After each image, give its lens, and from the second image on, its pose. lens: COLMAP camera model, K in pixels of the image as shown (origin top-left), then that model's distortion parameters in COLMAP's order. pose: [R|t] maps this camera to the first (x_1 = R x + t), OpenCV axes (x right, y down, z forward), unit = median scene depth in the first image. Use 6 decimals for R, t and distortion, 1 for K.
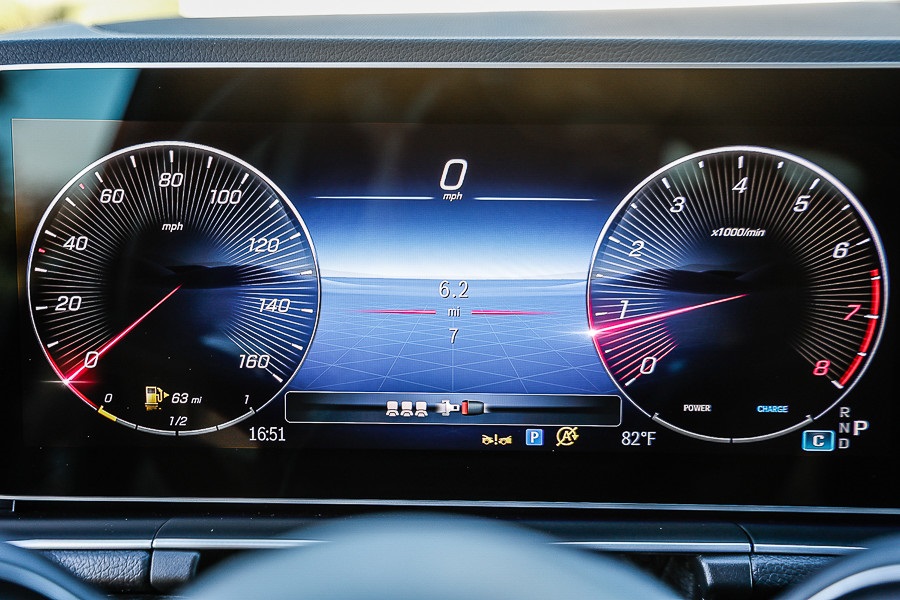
lens RADIAL K [[1297.1, 0, 455.2], [0, 1297.1, 295.3], [0, 0, 1]] dist [0.110275, 0.000000]
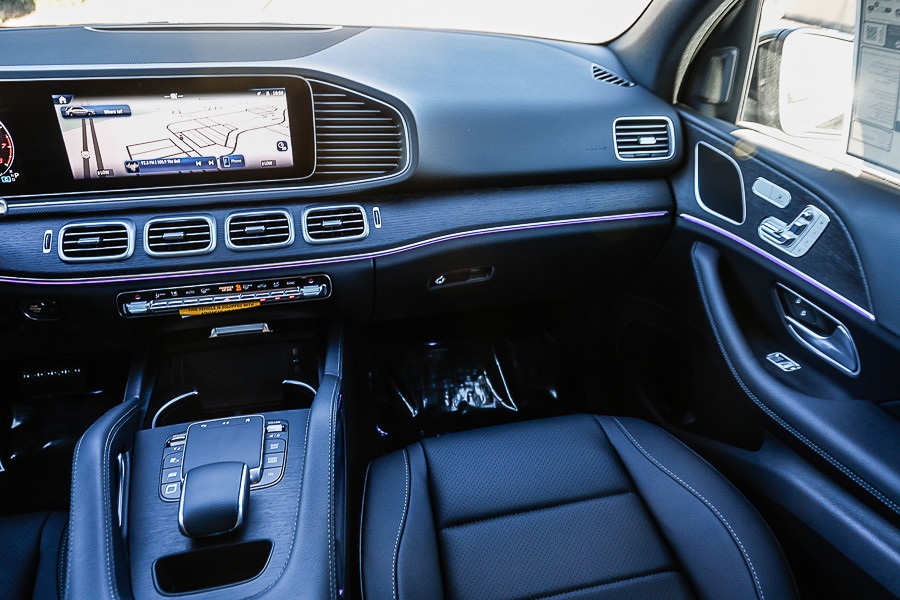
lens RADIAL K [[614.8, 0, 454.9], [0, 614.8, 298.6], [0, 0, 1]] dist [-0.053315, 0.045246]
pose [[0.964250, -0.118610, 0.236969, 1.119712], [0.037520, 0.946337, 0.320996, -0.085689], [-0.262326, -0.300630, 0.916955, -1.166341]]
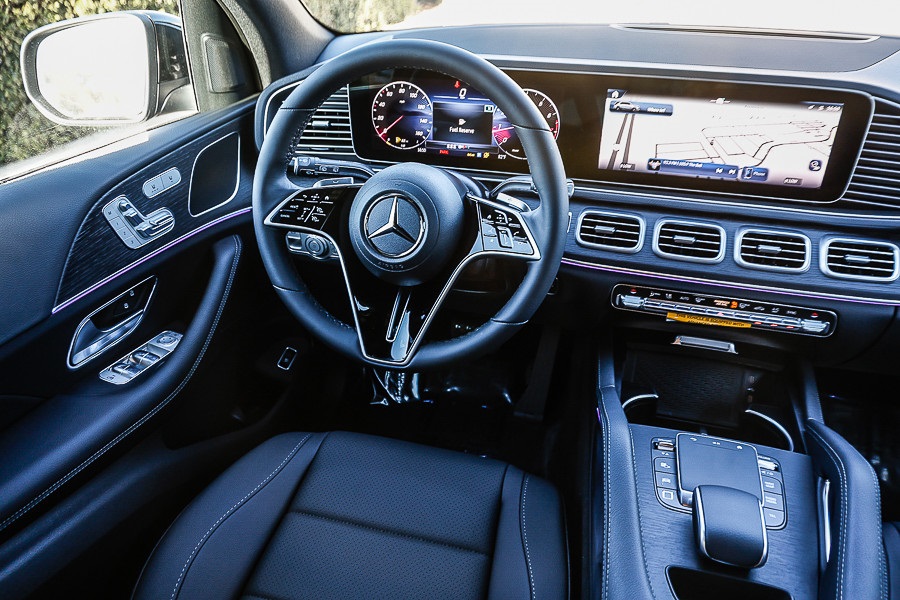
lens RADIAL K [[614.8, 0, 452.0], [0, 614.8, 302.4], [0, 0, 1]] dist [-0.053315, 0.045246]
pose [[0.970212, 0.119827, -0.210548, 0.475315], [-0.044557, 0.942544, 0.331099, -0.105289], [0.238125, -0.311855, 0.919806, -1.109665]]
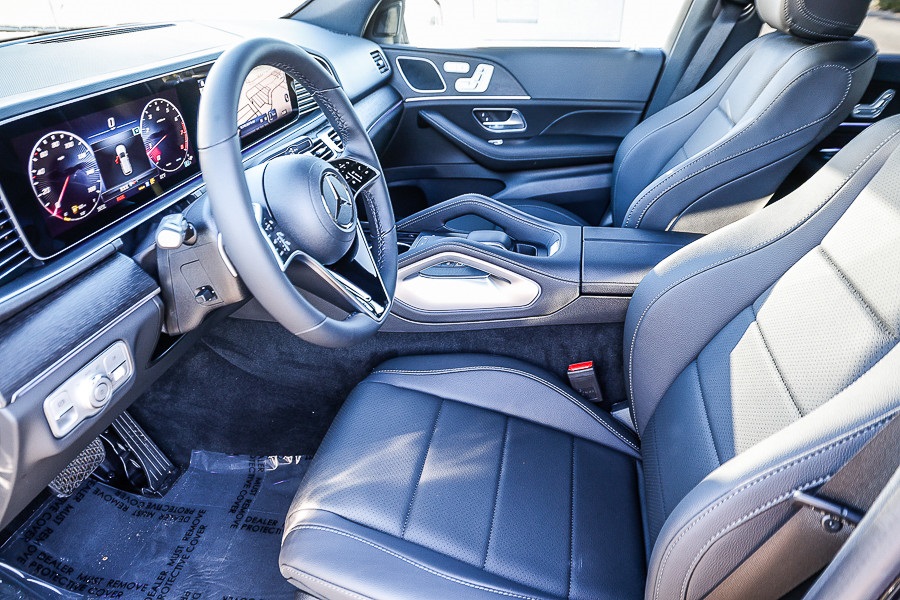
lens RADIAL K [[614.8, 0, 448.4], [0, 614.8, 300.3], [0, 0, 1]] dist [-0.053315, 0.045246]
pose [[0.169191, -0.484439, 0.858309, -1.567698], [0.215209, 0.868008, 0.447490, -0.218524], [-0.961800, 0.109004, 0.251115, -0.317176]]
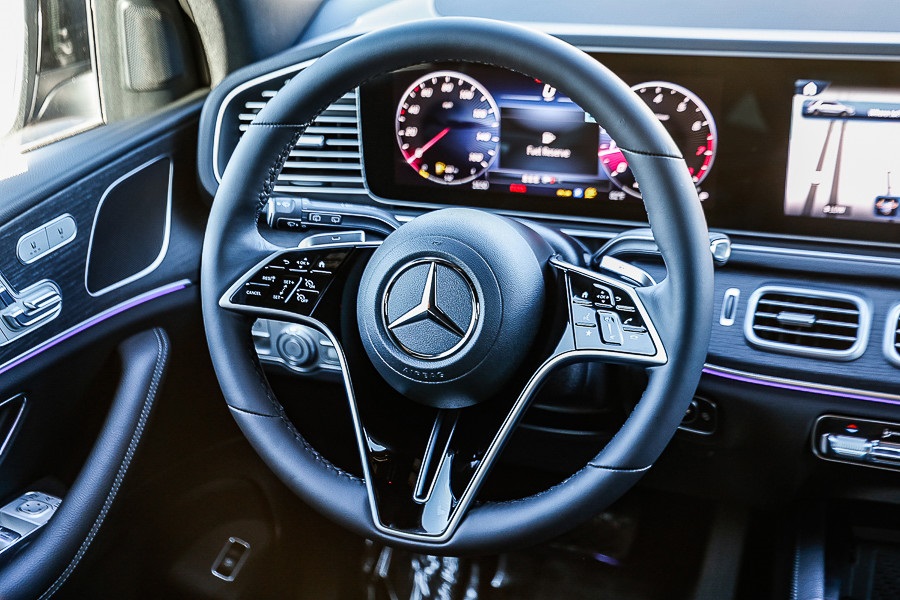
lens RADIAL K [[1297.1, 0, 445.8], [0, 1297.1, 298.8], [0, 0, 1]] dist [0.110275, 0.000000]
pose [[0.947243, 0.089445, -0.307781, 0.632713], [-0.030339, 0.980982, 0.191712, -0.173611], [0.319076, -0.172261, 0.931943, -1.544387]]
